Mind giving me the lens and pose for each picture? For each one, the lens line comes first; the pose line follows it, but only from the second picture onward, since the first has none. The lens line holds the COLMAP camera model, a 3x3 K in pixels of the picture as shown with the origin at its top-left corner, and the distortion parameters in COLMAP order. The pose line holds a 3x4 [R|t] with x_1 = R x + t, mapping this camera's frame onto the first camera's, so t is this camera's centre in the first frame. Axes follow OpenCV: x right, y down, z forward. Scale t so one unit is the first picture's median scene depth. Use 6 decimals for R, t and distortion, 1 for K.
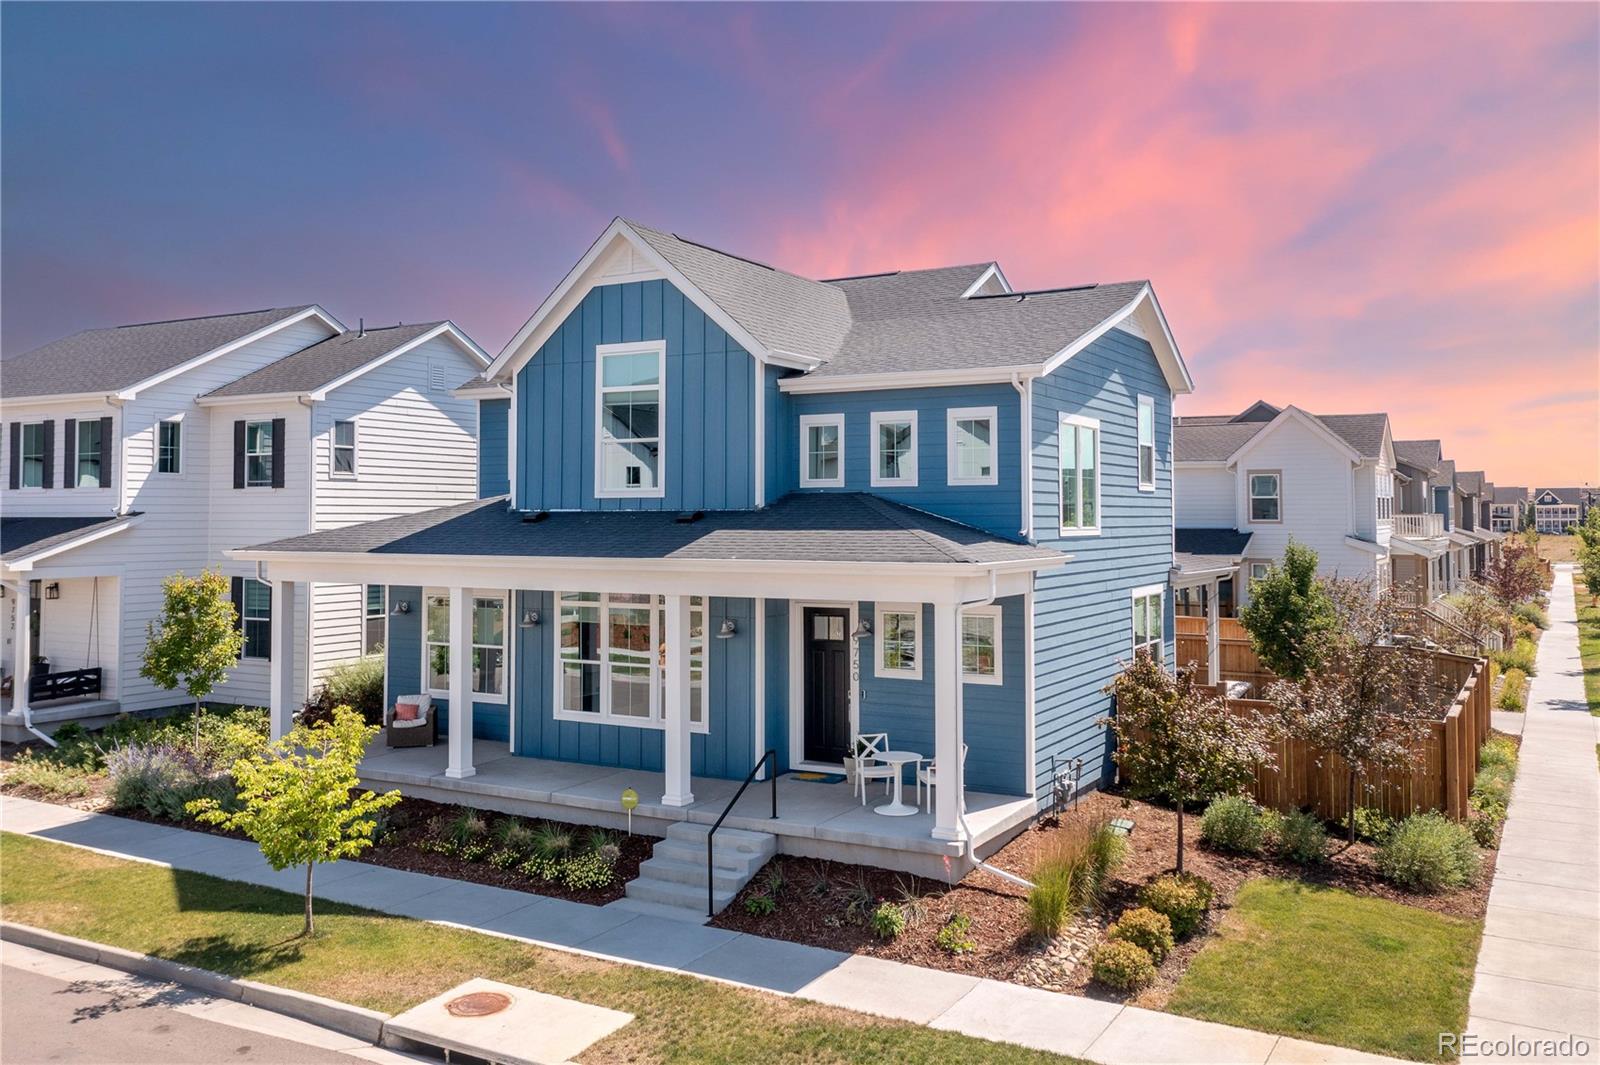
lens RADIAL K [[1322.1, 0, 808.0], [0, 1322.1, 461.9], [0, 0, 1]] dist [0.003581, -0.000276]
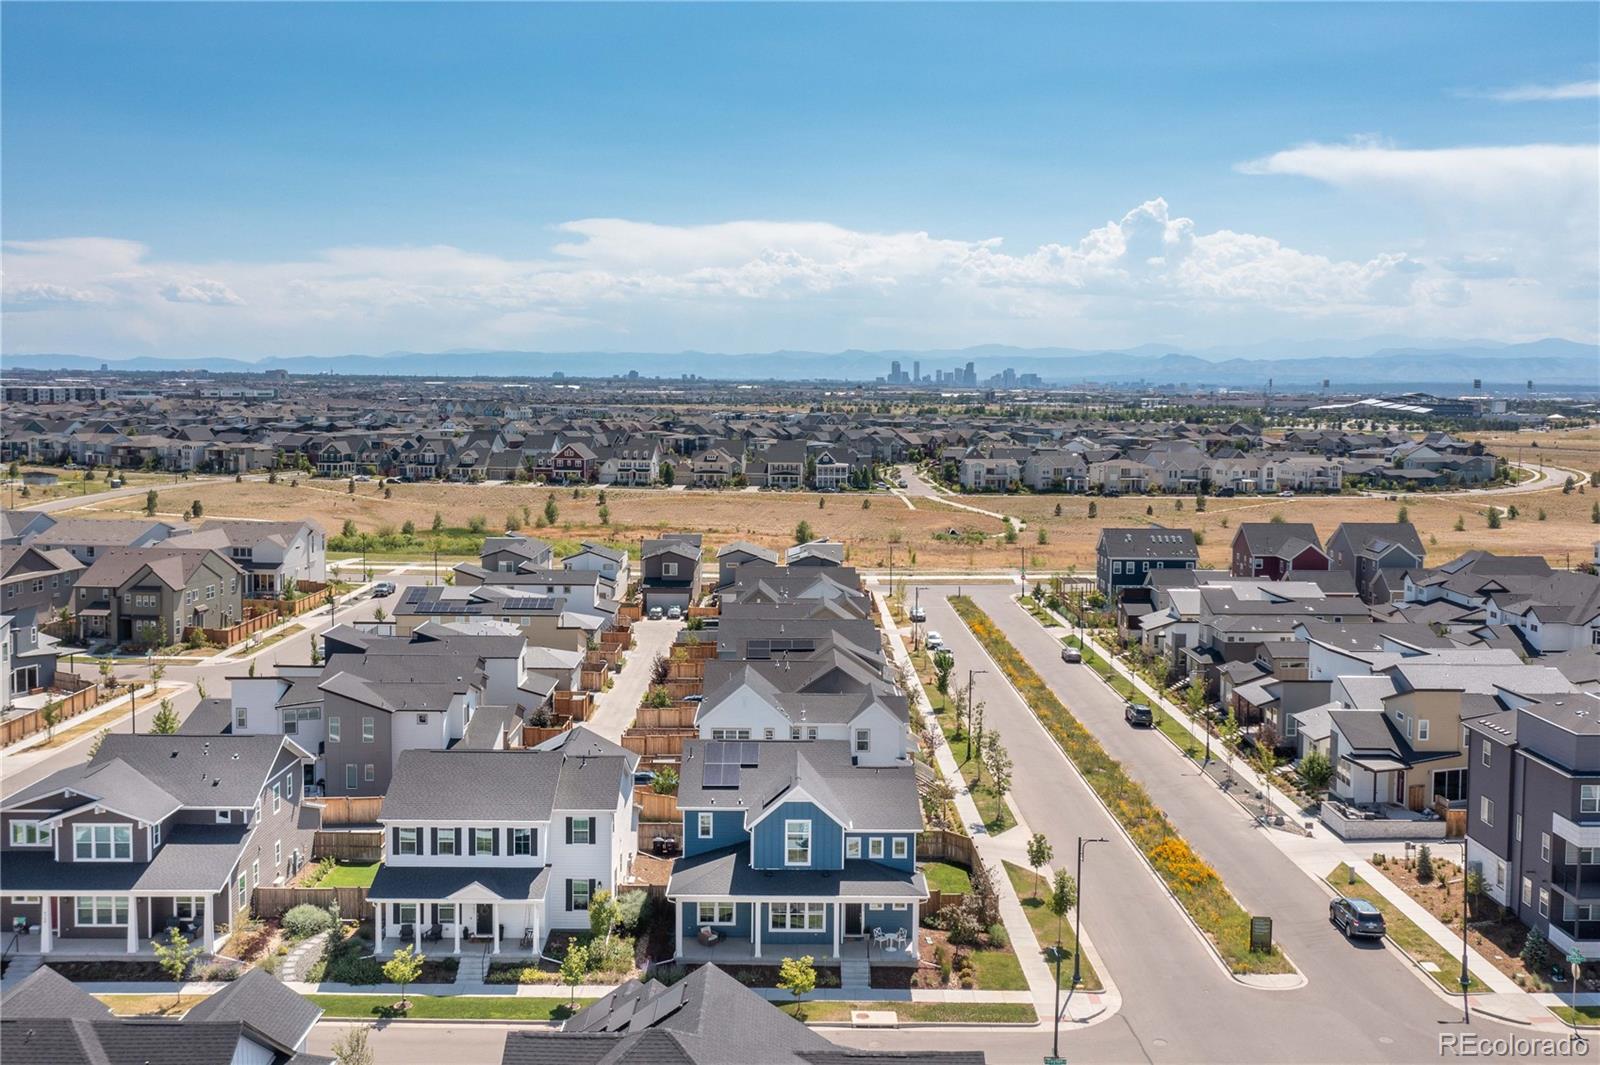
lens RADIAL K [[1379.1, 0, 800.0], [0, 1379.1, 532.5], [0, 0, 1]] dist [-0.005027, -0.000164]
pose [[0.871959, -0.032477, 0.488501, -1.786082], [-0.028654, 0.992701, 0.117145, -1.206055], [-0.488740, -0.116143, 0.864664, -1.899500]]
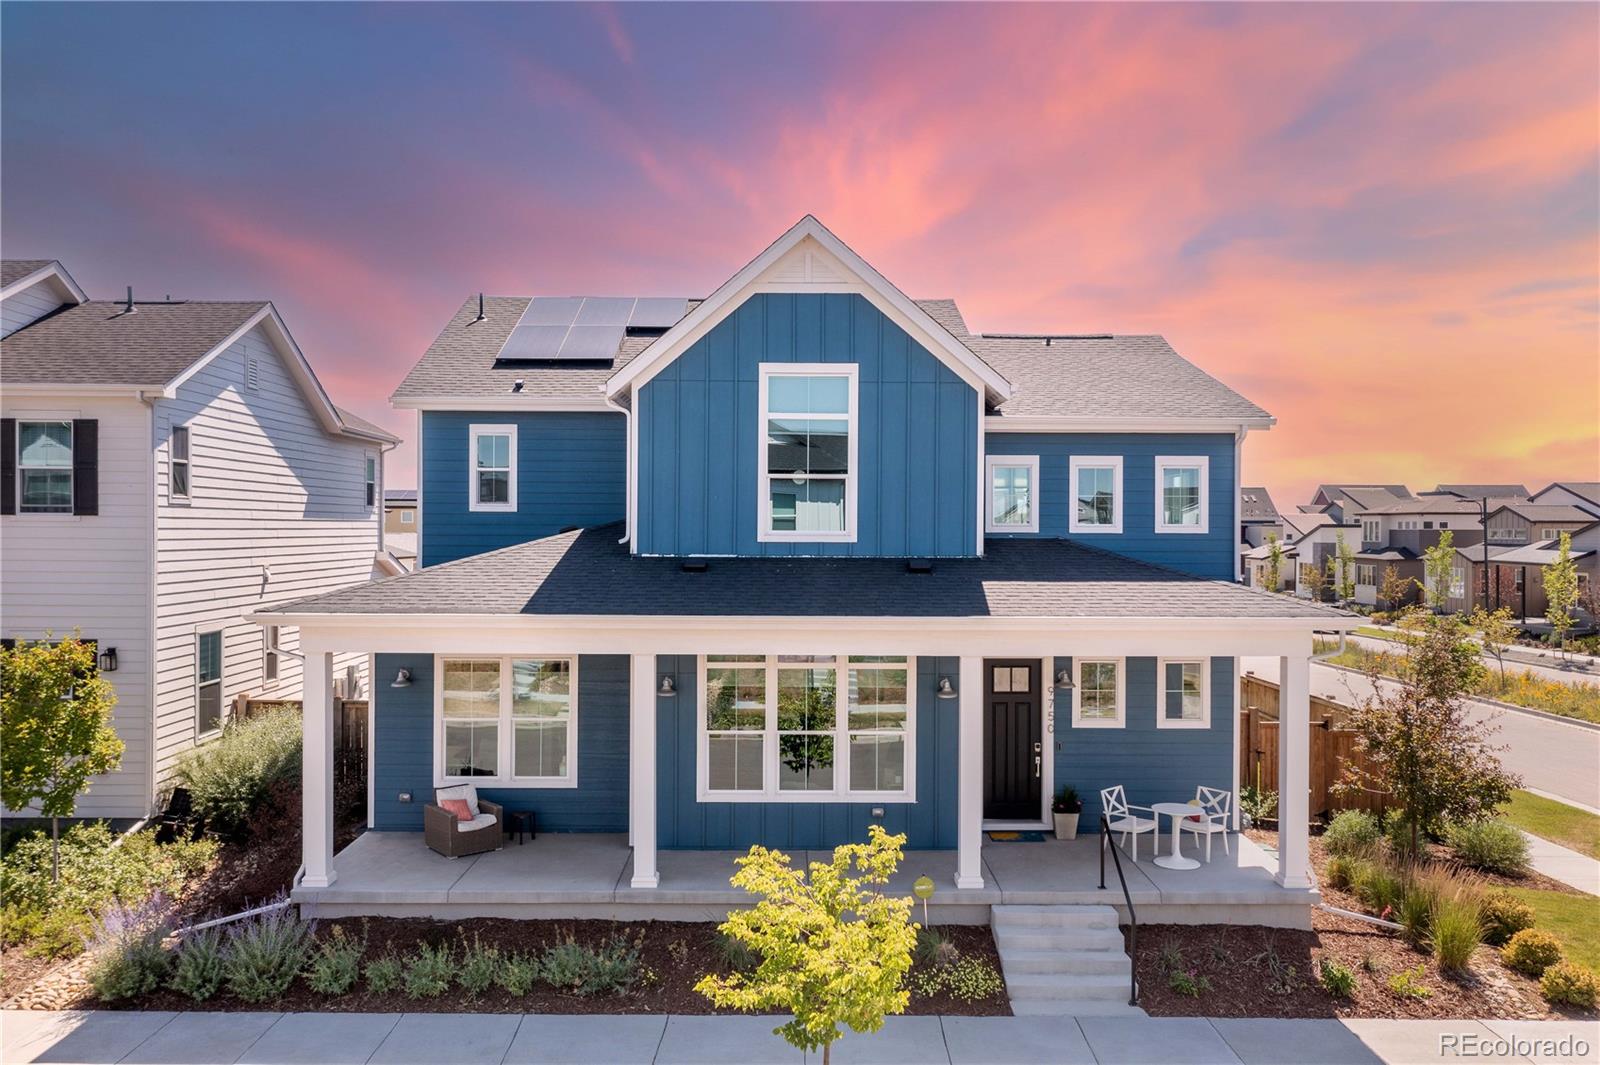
lens RADIAL K [[1263.5, 0, 800.0], [0, 1263.5, 532.5], [0, 0, 1]] dist [0.001003, 0.003274]
pose [[0.867541, 0.004751, 0.497344, -0.547236], [-0.027136, 0.998917, 0.037792, -0.010379], [-0.496626, -0.046282, 0.866730, 0.277981]]
